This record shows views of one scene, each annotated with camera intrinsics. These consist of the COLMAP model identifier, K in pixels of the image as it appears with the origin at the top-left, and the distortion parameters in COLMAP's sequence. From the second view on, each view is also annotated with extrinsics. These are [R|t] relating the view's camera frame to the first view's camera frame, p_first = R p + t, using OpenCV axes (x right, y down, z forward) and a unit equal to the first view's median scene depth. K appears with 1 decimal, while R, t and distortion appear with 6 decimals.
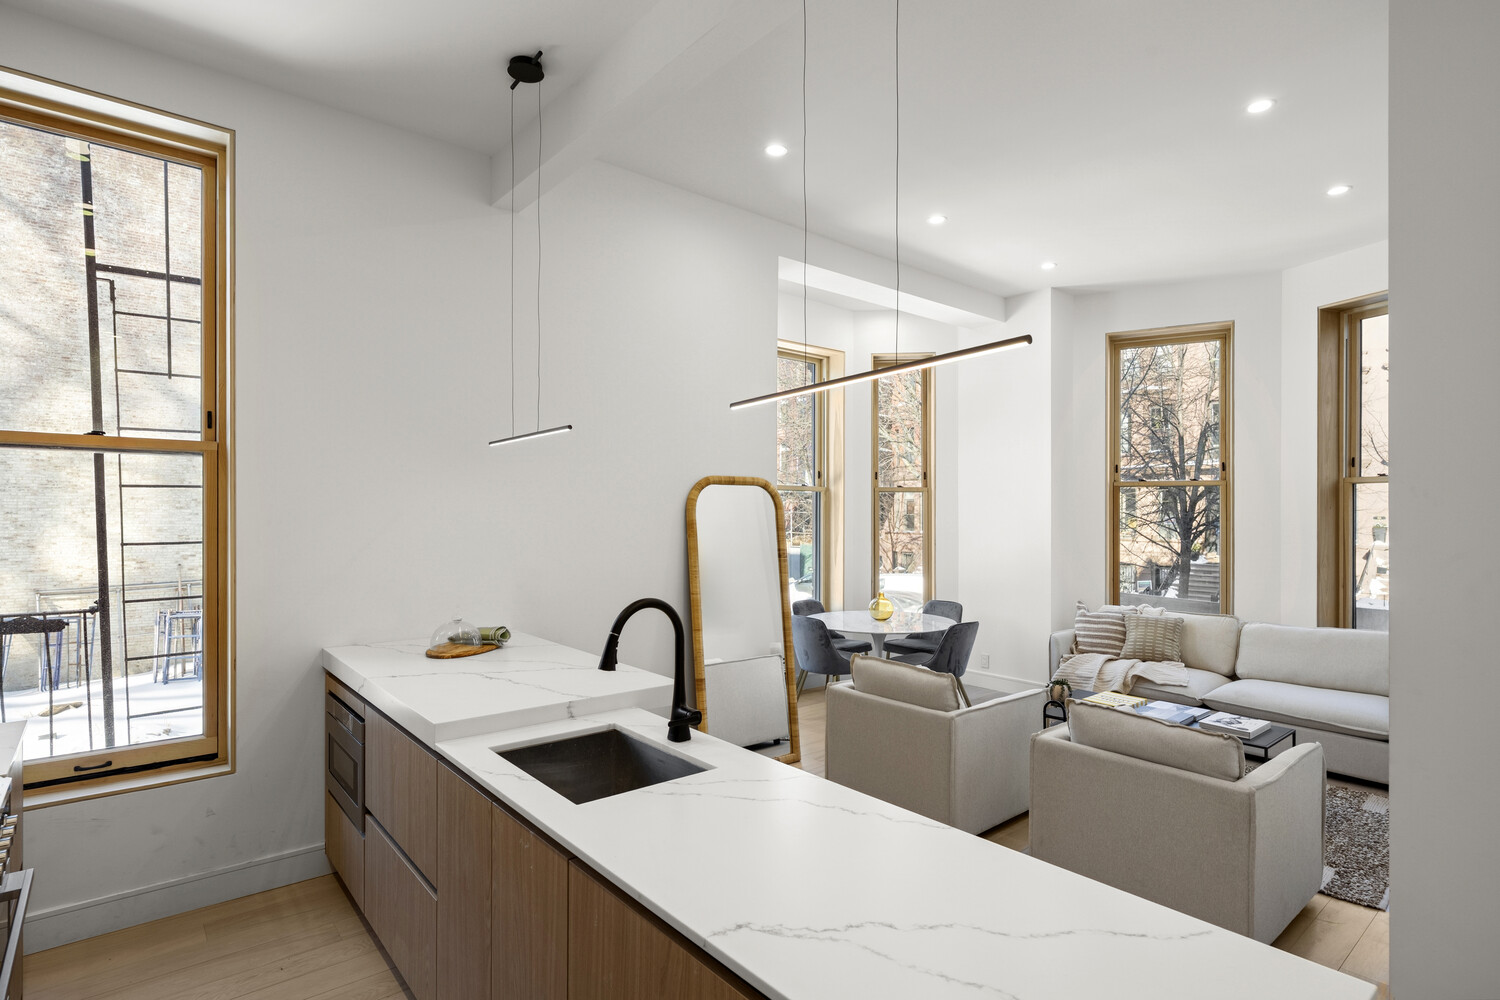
lens RADIAL K [[760.4, 0, 736.7], [0, 760.4, 506.9], [0, 0, 1]] dist [-0.002145, -0.000222]
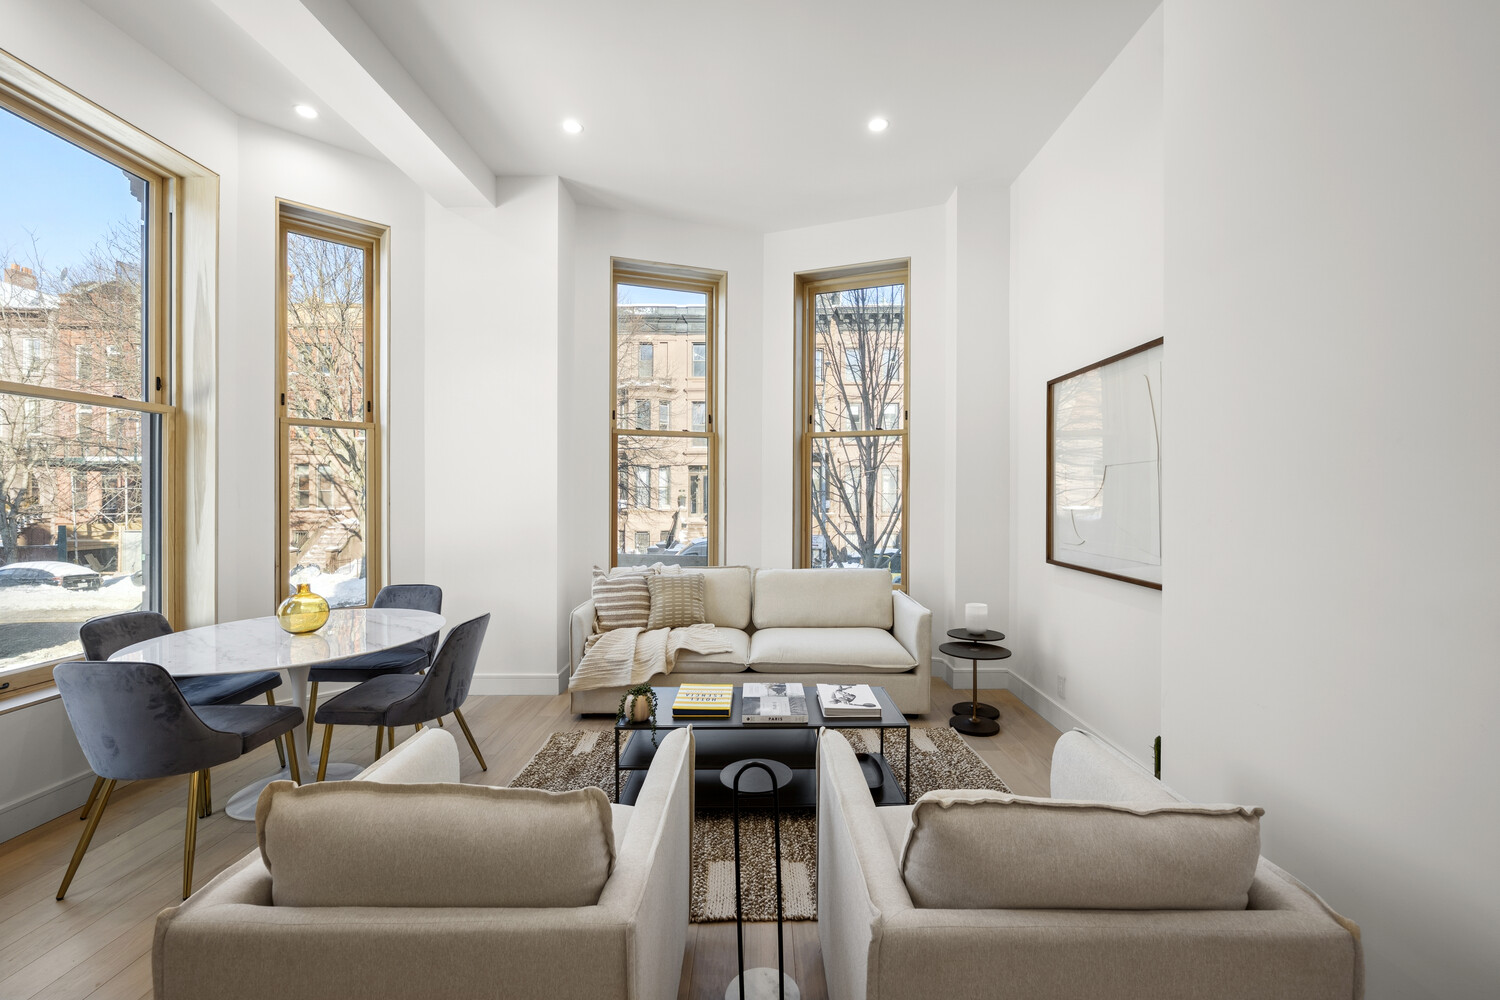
lens RADIAL K [[604.7, 0, 745.5], [0, 604.7, 490.1], [0, 0, 1]] dist [-0.006018, 0.000051]
pose [[0.647770, -0.001323, 0.761835, 0.063692], [-0.000358, 0.999998, 0.002040, 0.043365], [-0.761836, -0.001594, 0.647768, 0.480745]]
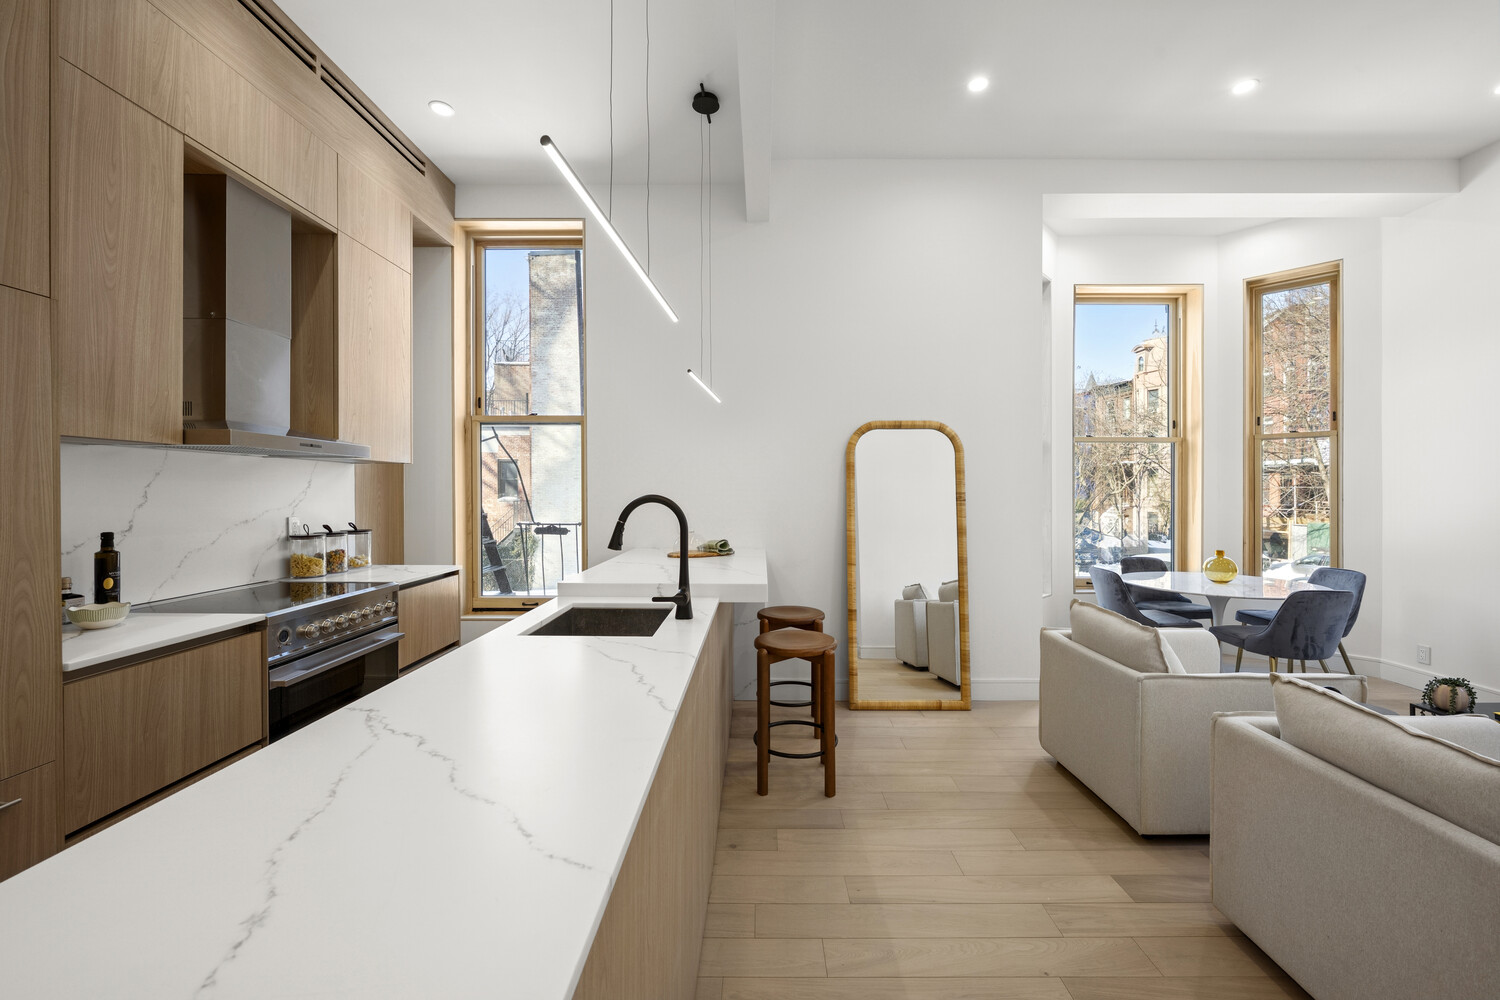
lens RADIAL K [[604.7, 0, 756.2], [0, 604.7, 496.2], [0, 0, 1]] dist [-0.006018, 0.000051]
pose [[0.762414, 0.000709, -0.647089, 0.242213], [0.006201, 0.999945, 0.008402, 0.043844], [0.647060, -0.010418, 0.762368, 0.144856]]
